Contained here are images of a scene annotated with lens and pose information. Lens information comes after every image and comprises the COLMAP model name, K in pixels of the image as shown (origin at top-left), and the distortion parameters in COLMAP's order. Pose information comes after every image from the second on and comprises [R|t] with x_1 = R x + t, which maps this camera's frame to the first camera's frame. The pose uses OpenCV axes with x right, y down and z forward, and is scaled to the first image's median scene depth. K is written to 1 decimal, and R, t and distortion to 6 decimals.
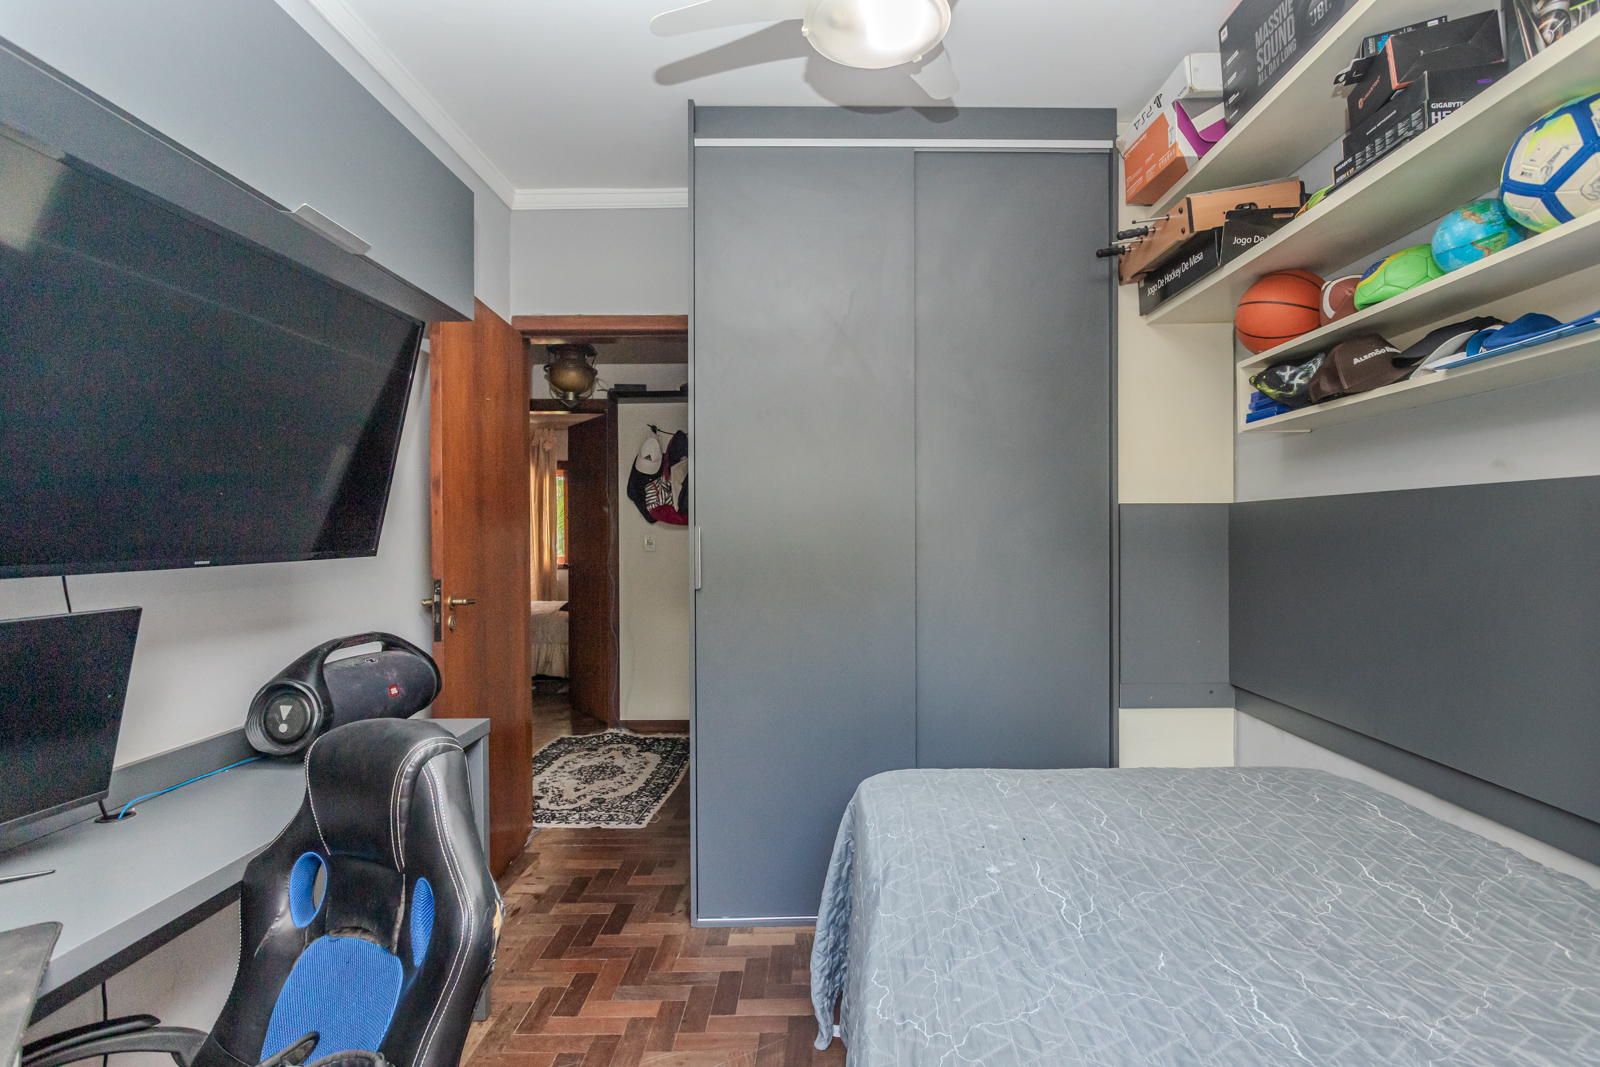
lens RADIAL K [[760.9, 0, 812.4], [0, 760.9, 530.8], [0, 0, 1]] dist [0.002305, 0.000434]
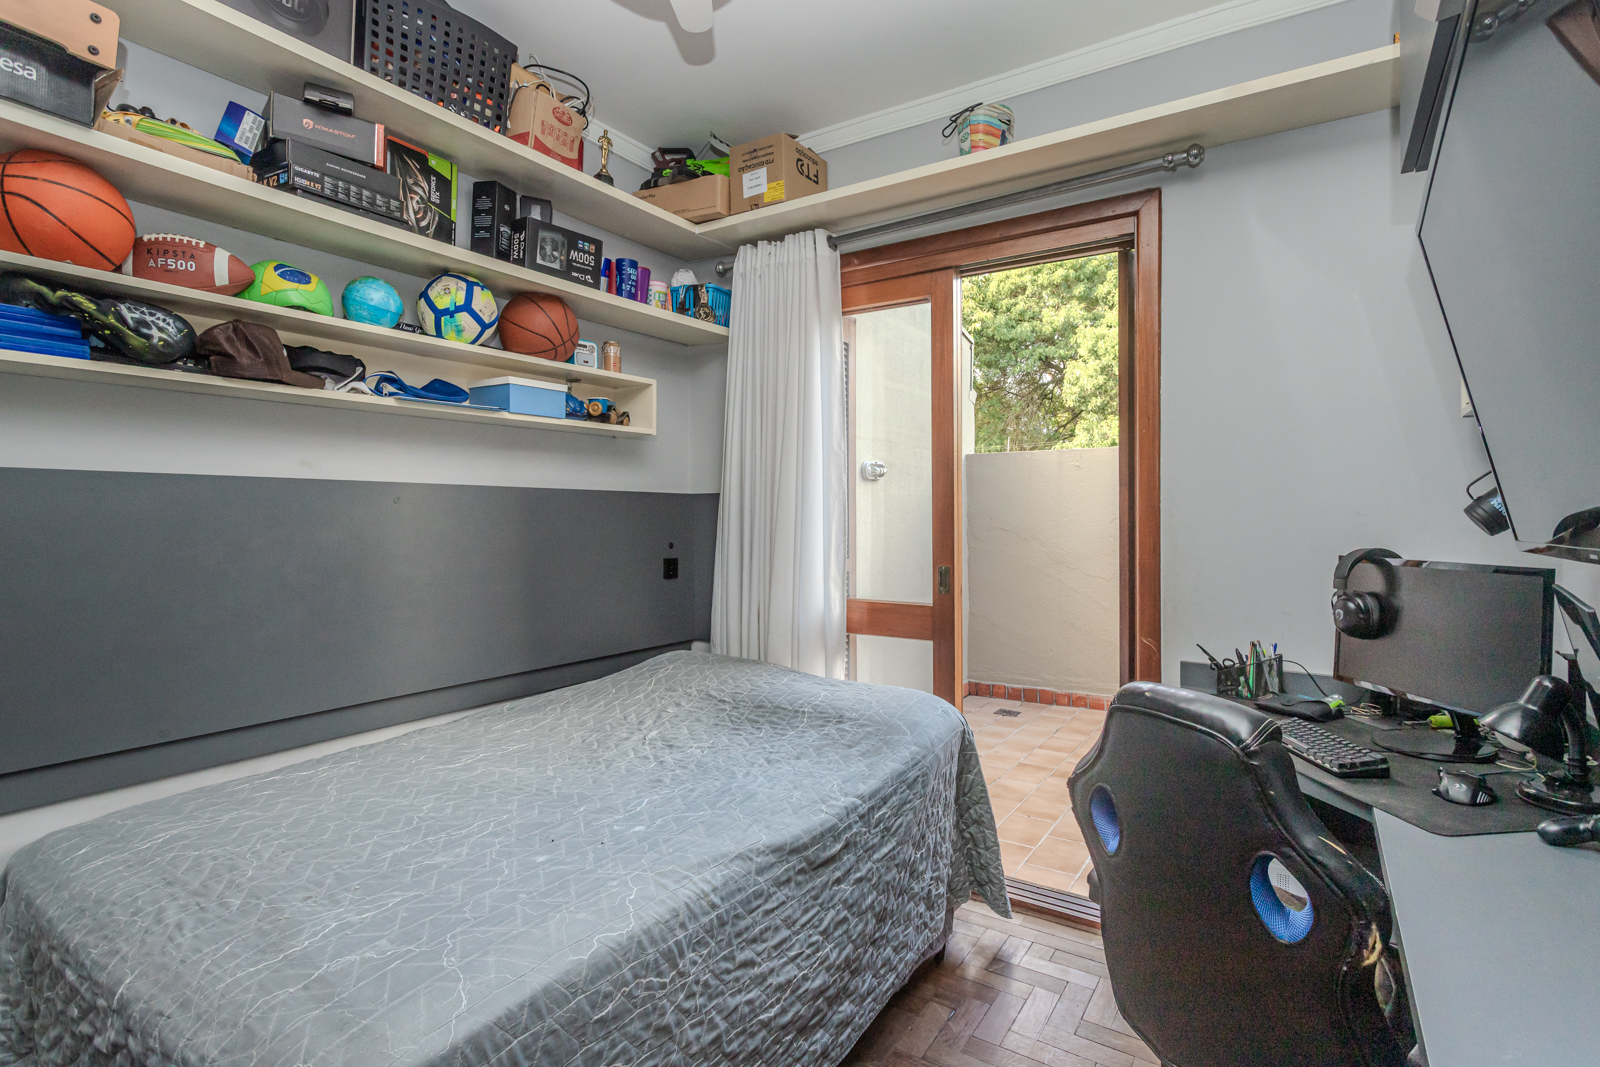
lens RADIAL K [[752.4, 0, 806.1], [0, 752.4, 530.9], [0, 0, 1]] dist [-0.000442, 0.001477]
pose [[-0.838804, -0.003531, 0.544423, -0.489029], [0.005325, 0.999878, 0.014688, 0.009577], [-0.544408, 0.015219, -0.838682, 1.598803]]
